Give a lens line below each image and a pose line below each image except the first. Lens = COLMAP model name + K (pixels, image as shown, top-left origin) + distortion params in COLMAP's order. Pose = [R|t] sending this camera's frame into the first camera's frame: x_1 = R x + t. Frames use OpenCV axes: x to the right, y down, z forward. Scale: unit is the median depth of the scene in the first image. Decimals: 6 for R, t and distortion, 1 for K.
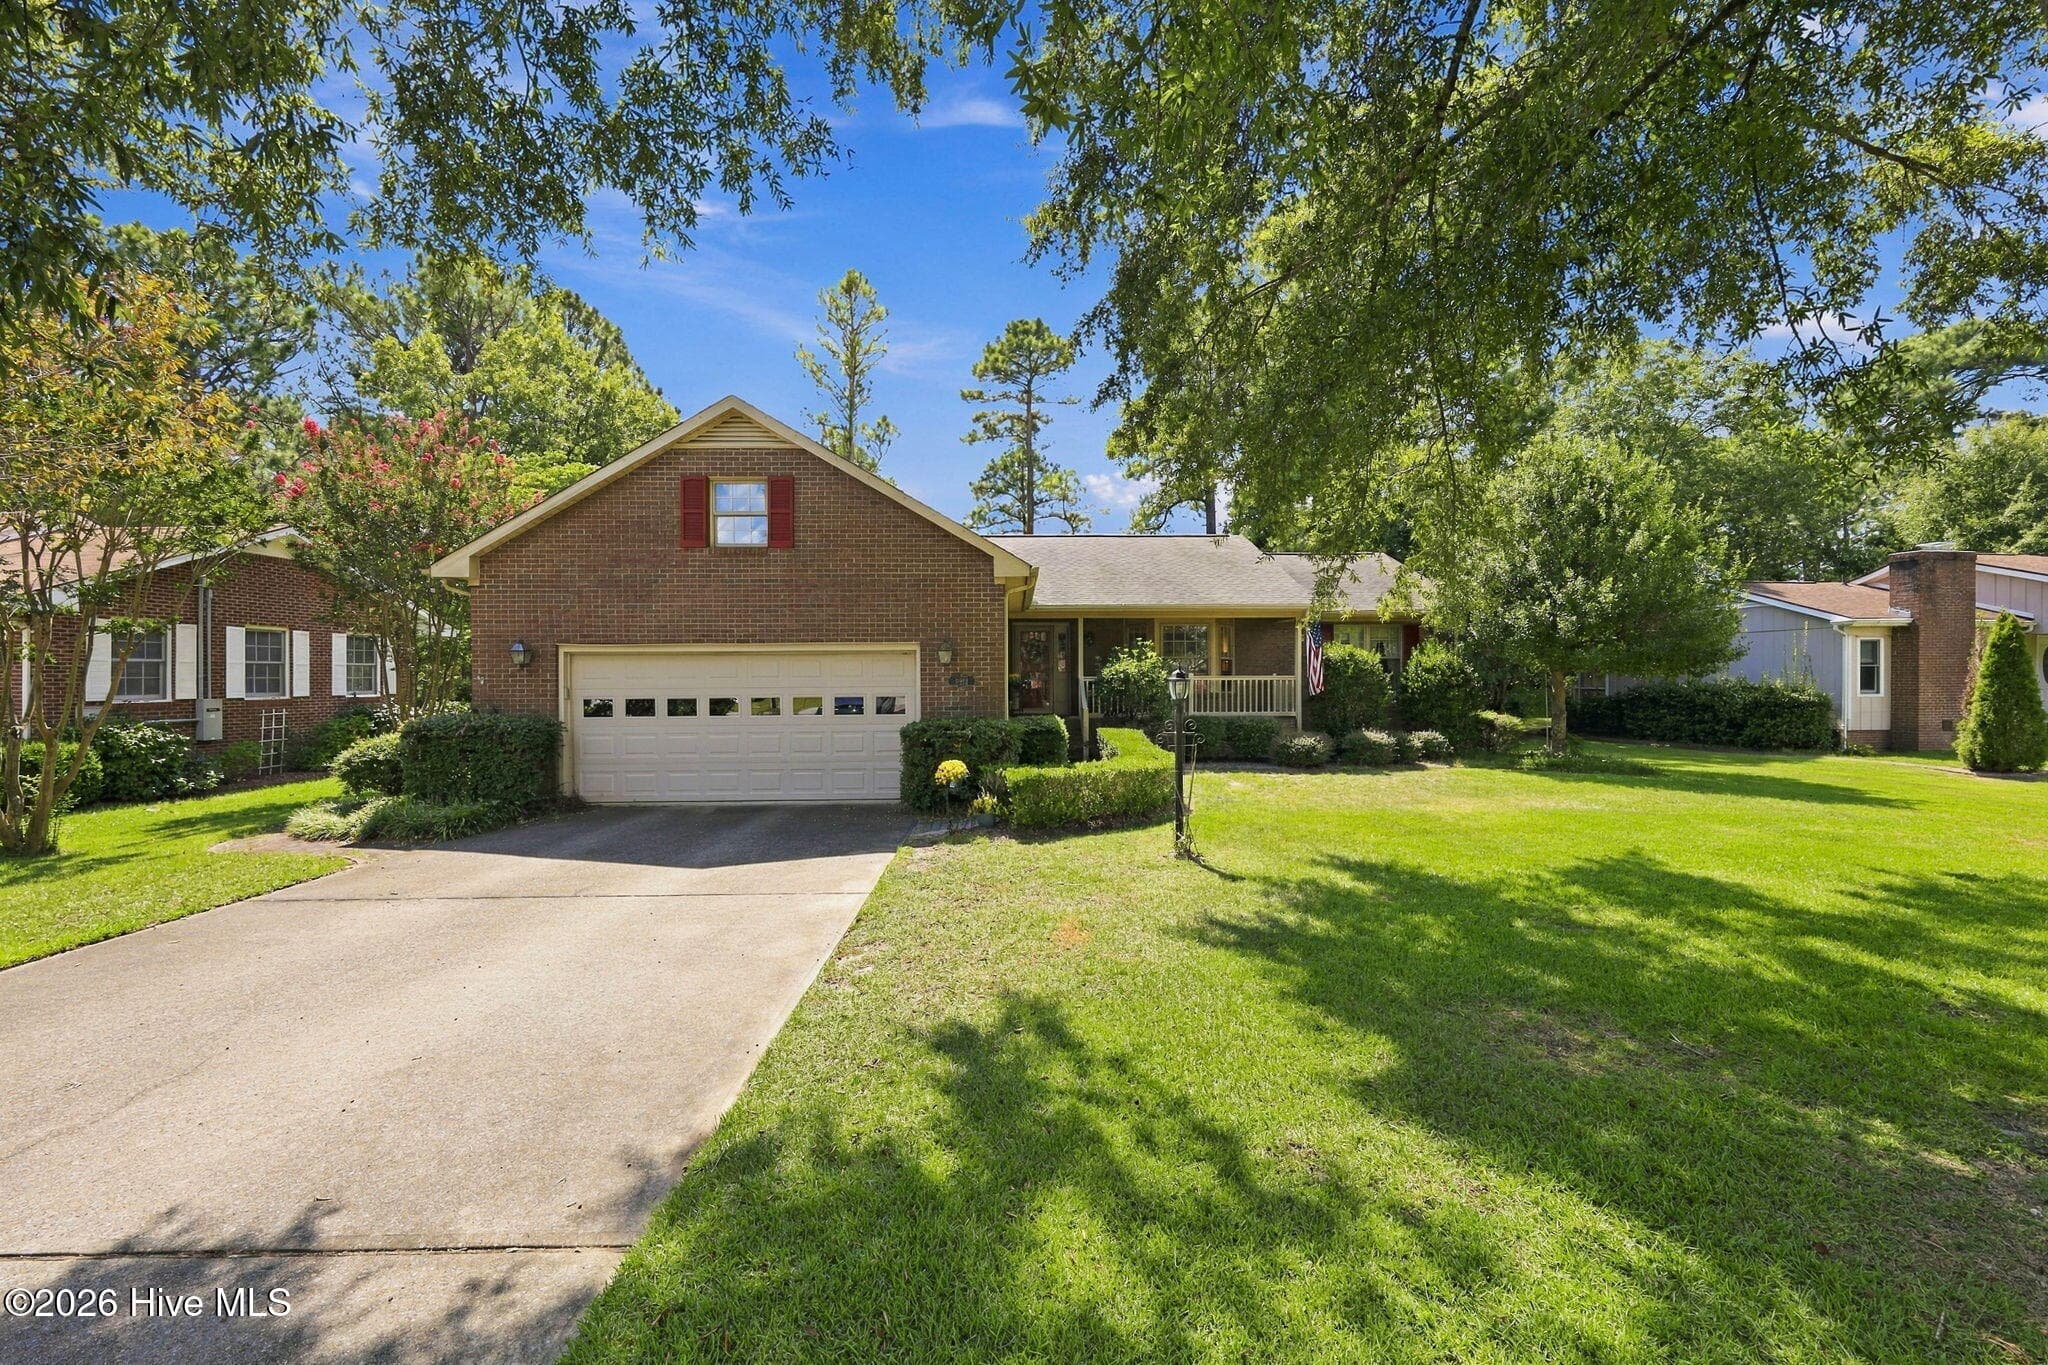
lens RADIAL K [[830.5, 0, 1024.0], [0, 830.5, 682.5], [0, 0, 1]] dist [0.001493, -0.000092]
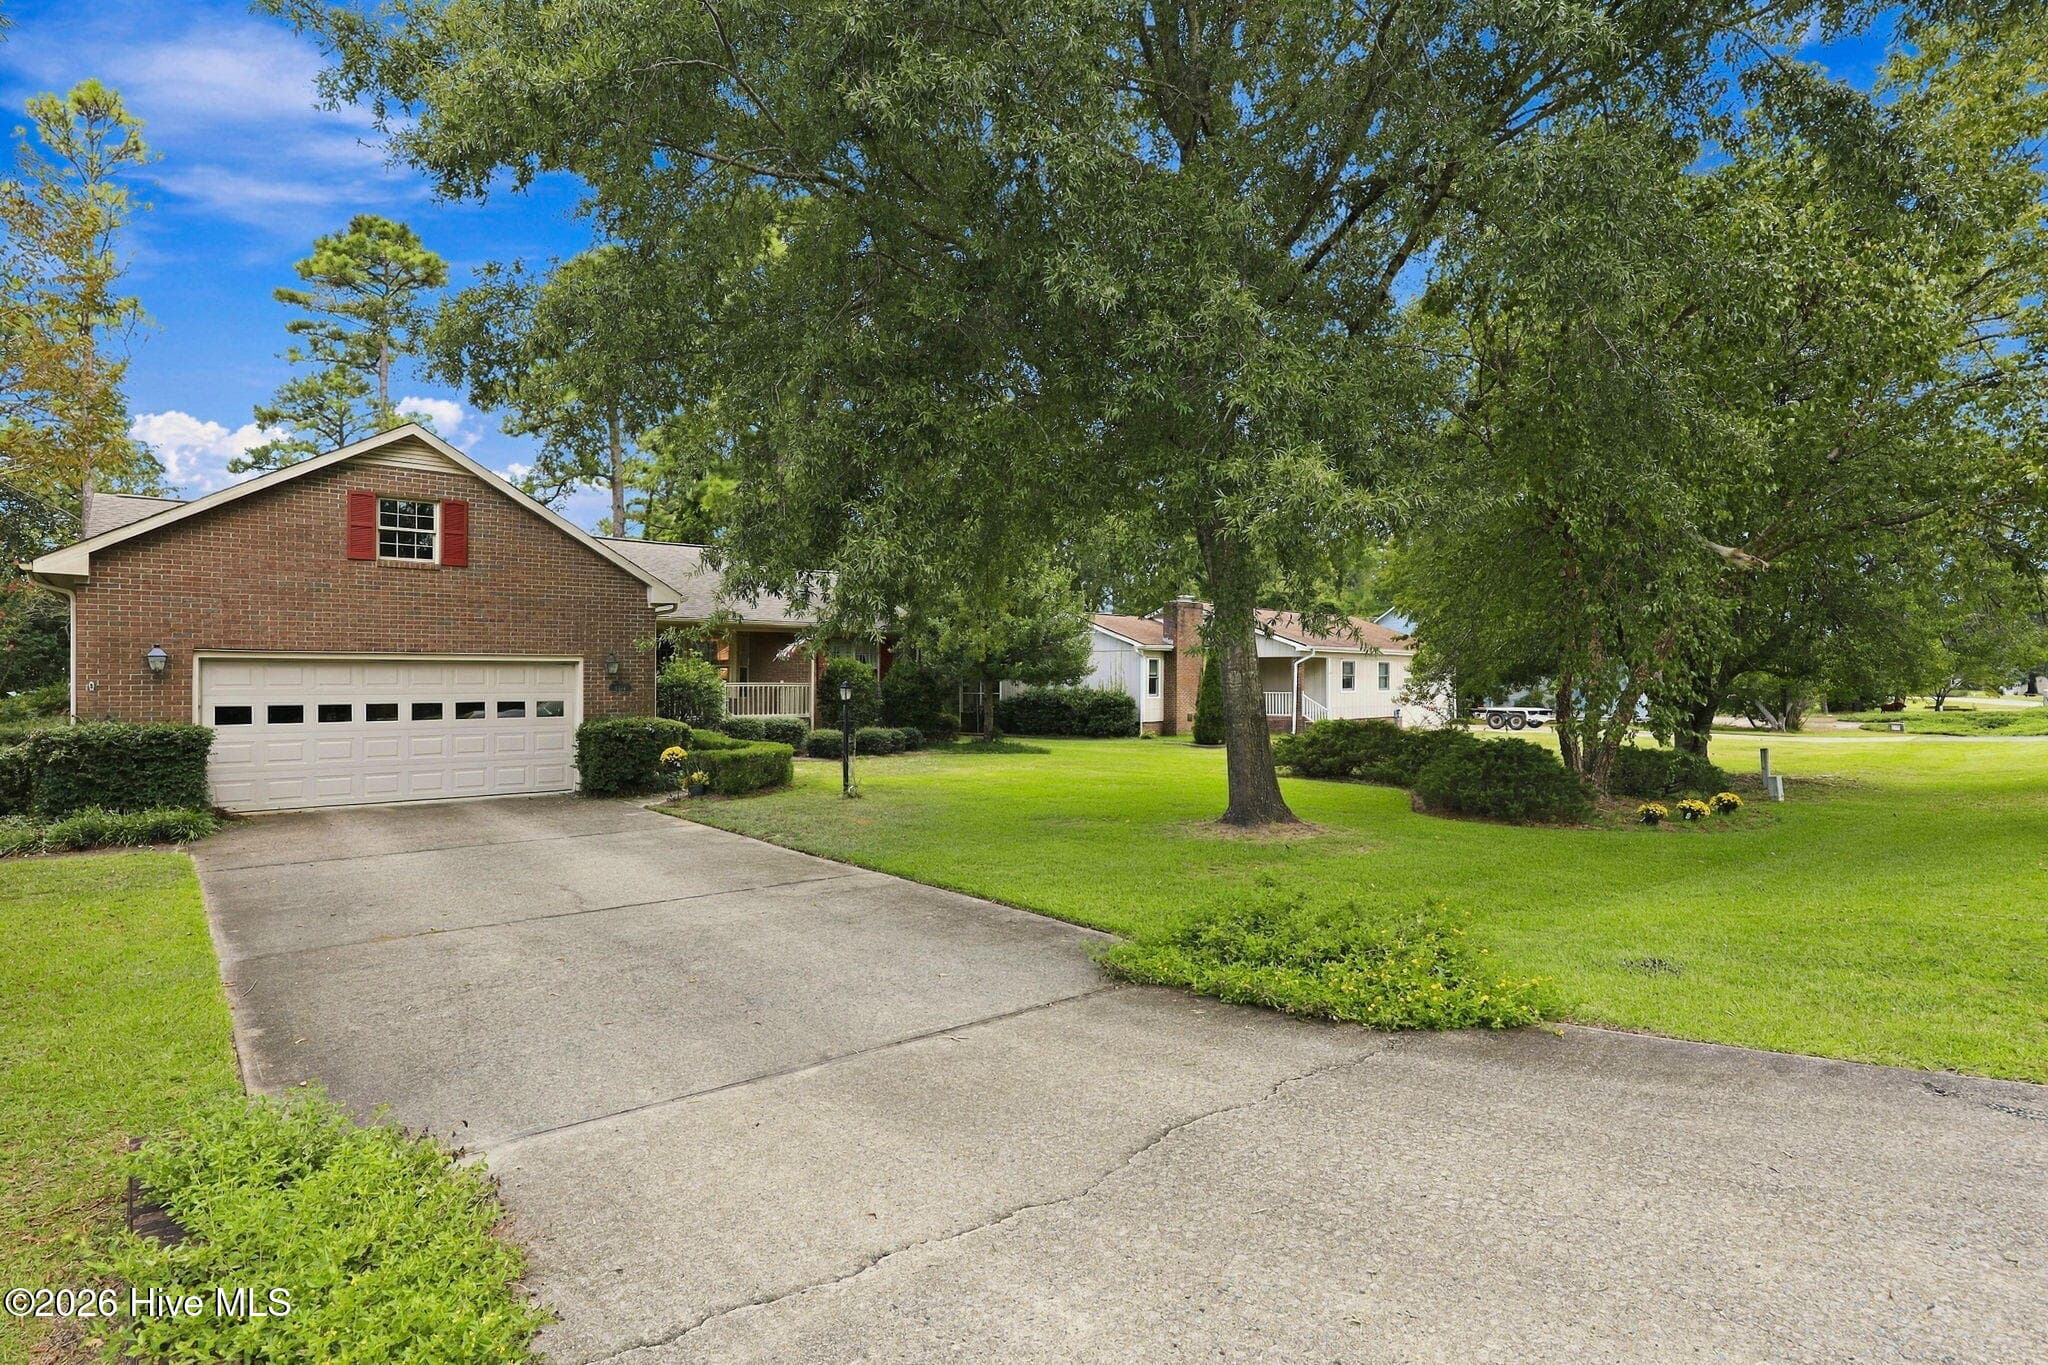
lens RADIAL K [[1042.7, 0, 1024.0], [0, 1042.7, 682.5], [0, 0, 1]] dist [0.002388, 0.000543]
pose [[0.783245, 0.005036, 0.621692, -0.448908], [-0.002420, 0.999984, -0.005051, -0.002807], [-0.621708, 0.002451, 0.783245, -0.439562]]
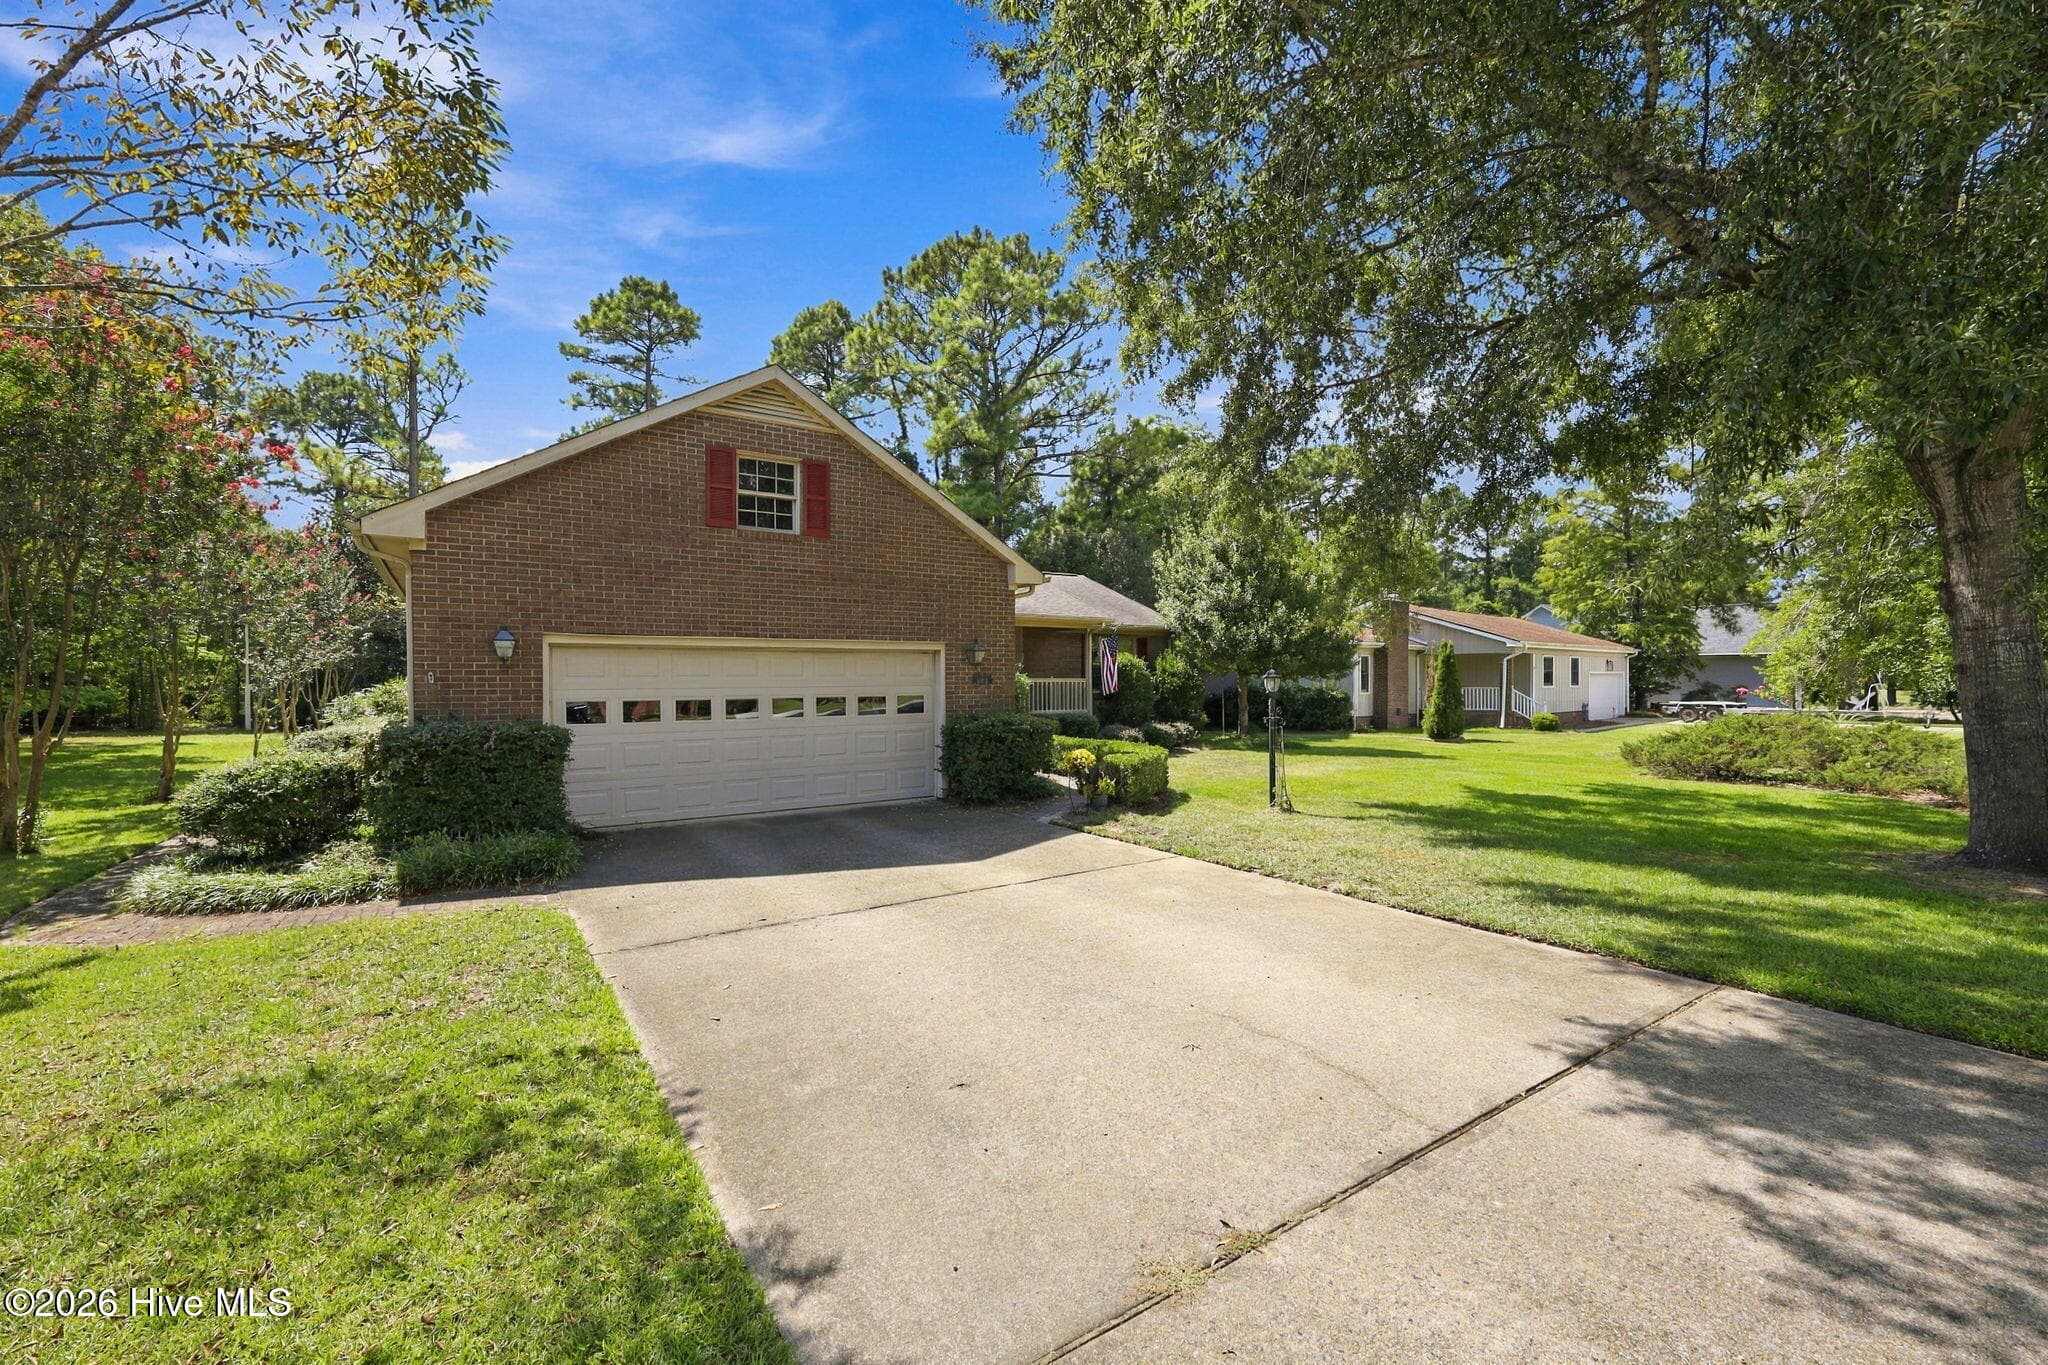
lens RADIAL K [[843.9, 0, 1032.7], [0, 843.9, 696.9], [0, 0, 1]] dist [-0.000762, -0.000373]
pose [[0.839536, -0.008014, 0.543245, -0.486891], [0.003190, 0.999947, 0.009823, 0.007182], [-0.543295, -0.006514, 0.839517, 0.054146]]
